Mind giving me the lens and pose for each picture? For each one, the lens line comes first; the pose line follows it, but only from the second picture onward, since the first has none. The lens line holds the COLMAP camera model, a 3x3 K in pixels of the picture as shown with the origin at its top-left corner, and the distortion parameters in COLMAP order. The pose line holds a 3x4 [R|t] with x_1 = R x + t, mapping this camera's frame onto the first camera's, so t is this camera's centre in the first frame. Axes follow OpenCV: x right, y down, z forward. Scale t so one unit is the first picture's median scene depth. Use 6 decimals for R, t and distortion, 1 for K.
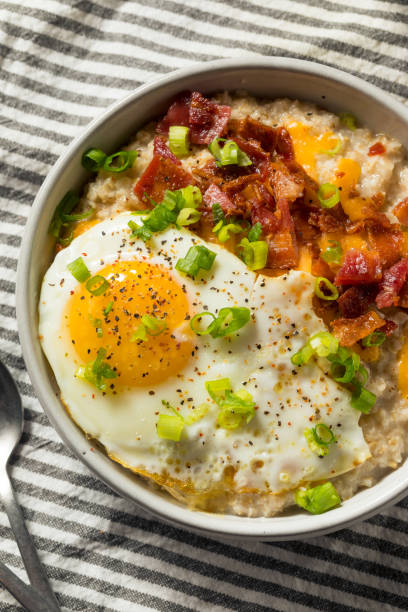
lens RADIAL K [[2176.1, 0, 206.8], [0, 2176.1, 307.9], [0, 0, 1]] dist [0.409861, 0.000000]
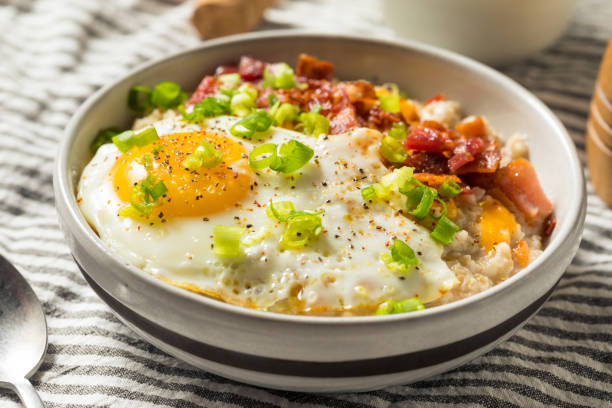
lens RADIAL K [[2176.1, 0, 304.2], [0, 2176.1, 200.5], [0, 0, 1]] dist [0.409861, 0.000000]
pose [[0.997179, 0.021312, 0.071975, -0.049117], [0.040882, 0.649970, -0.758859, 0.703471], [-0.062954, 0.759661, 0.647265, 0.420481]]
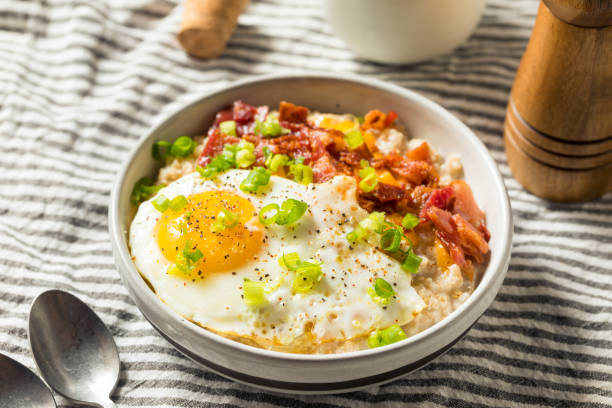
lens RADIAL K [[2176.1, 0, 304.5], [0, 2176.1, 205.6], [0, 0, 1]] dist [0.409861, 0.000000]
pose [[0.987819, -0.084913, 0.130401, -0.137729], [0.146739, 0.787207, -0.598977, 0.719308], [-0.051792, 0.610815, 0.790078, 0.046397]]
